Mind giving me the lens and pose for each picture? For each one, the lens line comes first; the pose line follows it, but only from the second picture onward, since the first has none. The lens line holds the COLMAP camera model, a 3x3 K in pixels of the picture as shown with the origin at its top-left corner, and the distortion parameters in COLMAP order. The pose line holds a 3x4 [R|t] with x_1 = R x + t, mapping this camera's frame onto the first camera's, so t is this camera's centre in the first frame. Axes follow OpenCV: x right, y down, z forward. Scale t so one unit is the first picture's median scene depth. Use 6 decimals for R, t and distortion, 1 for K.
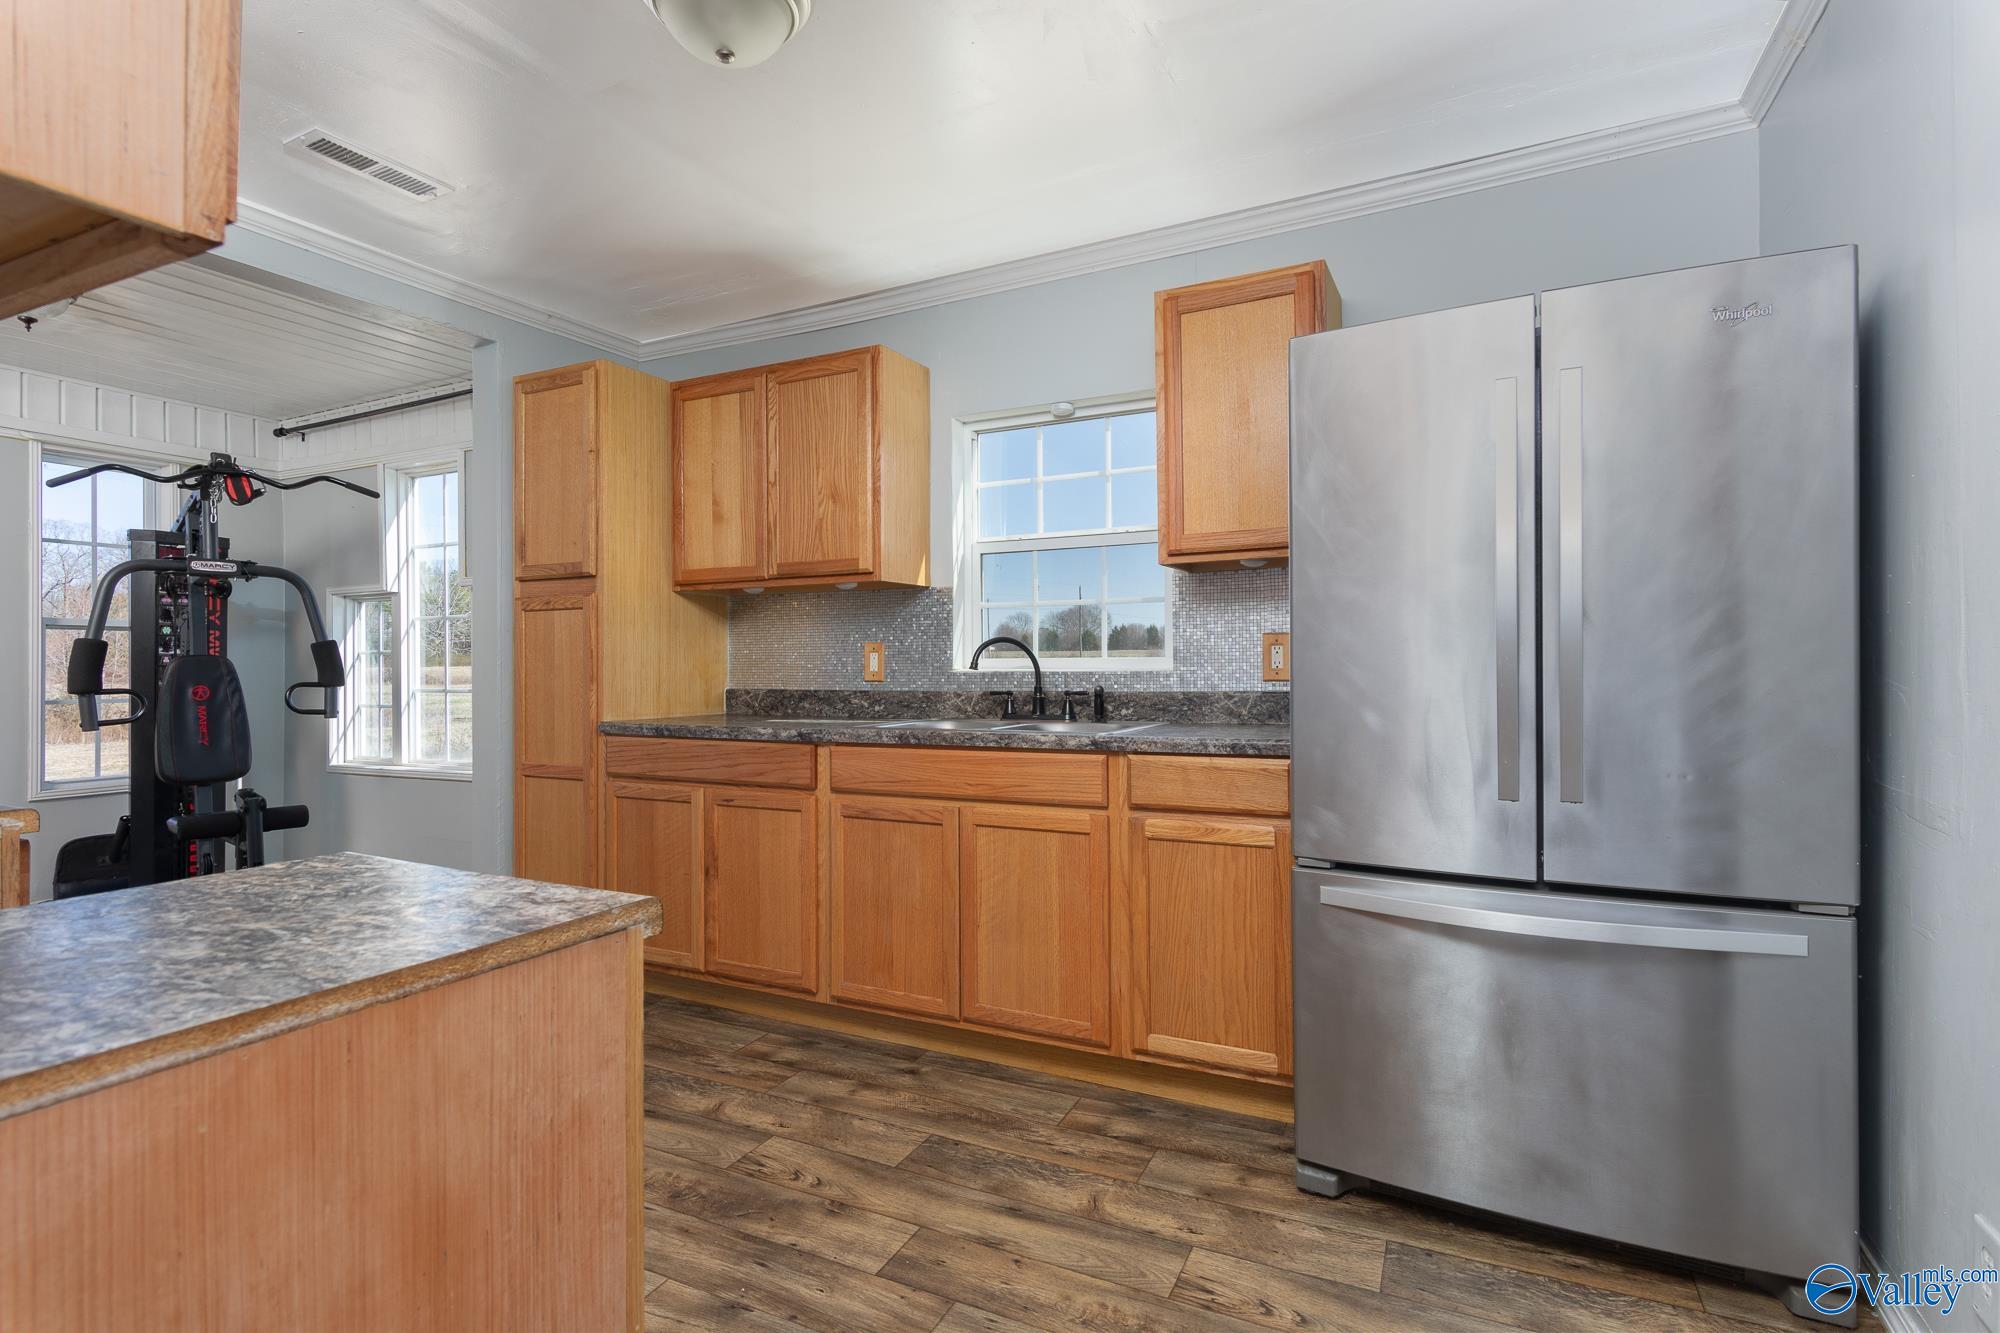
lens RADIAL K [[969.5, 0, 996.6], [0, 969.5, 670.8], [0, 0, 1]] dist [-0.001729, 0.001295]
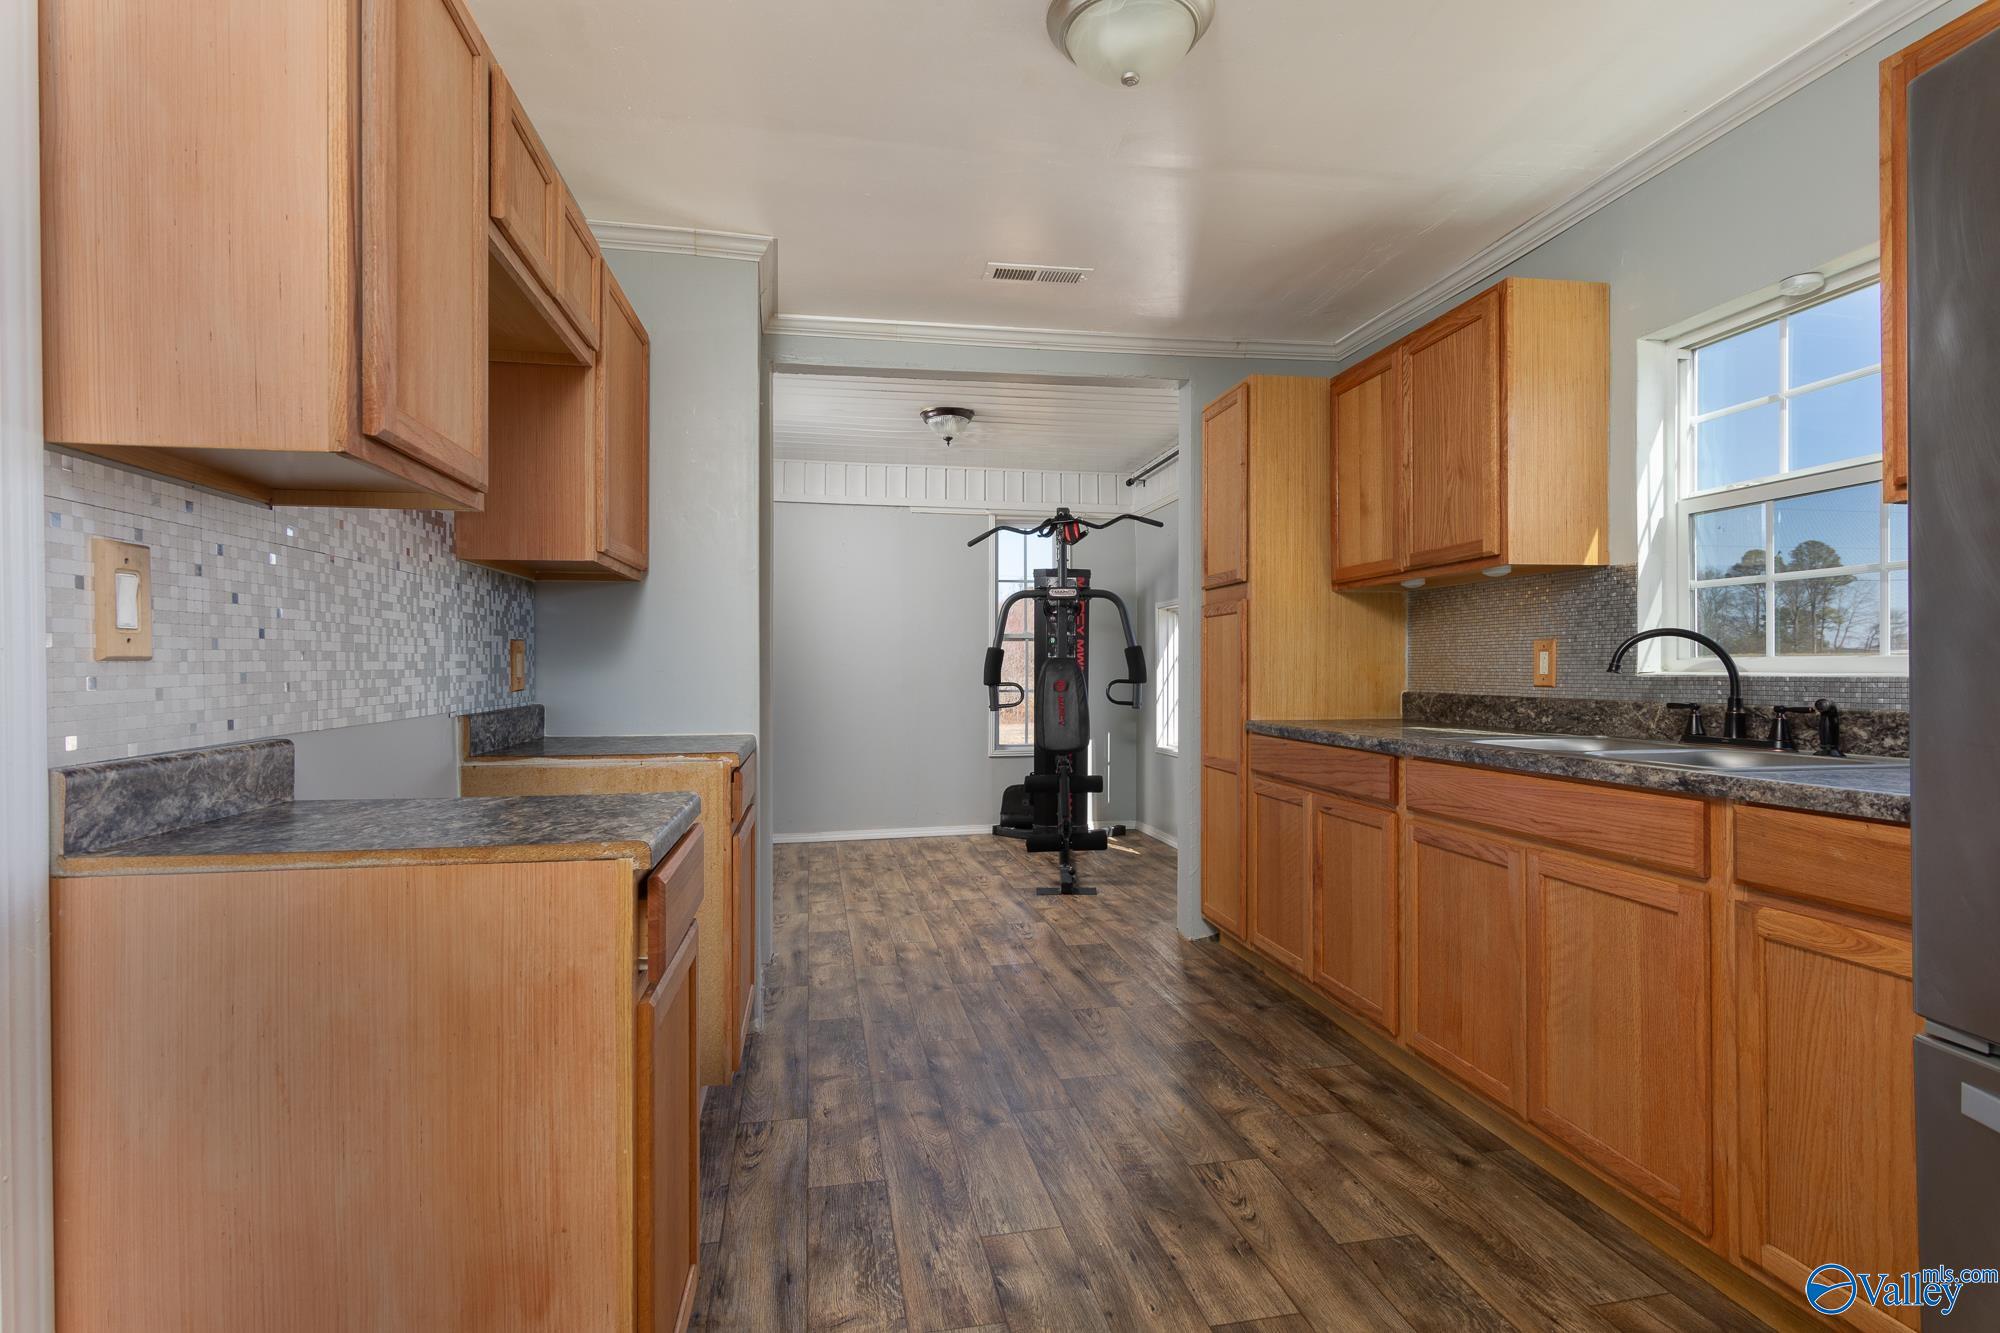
lens RADIAL K [[969.5, 0, 999.9], [0, 969.5, 670.7], [0, 0, 1]] dist [-0.001729, 0.001295]
pose [[0.600649, 0.005005, -0.799497, 0.310179], [-0.005012, 0.999984, 0.002495, -0.002731], [0.799497, 0.002509, 0.600665, 0.178154]]
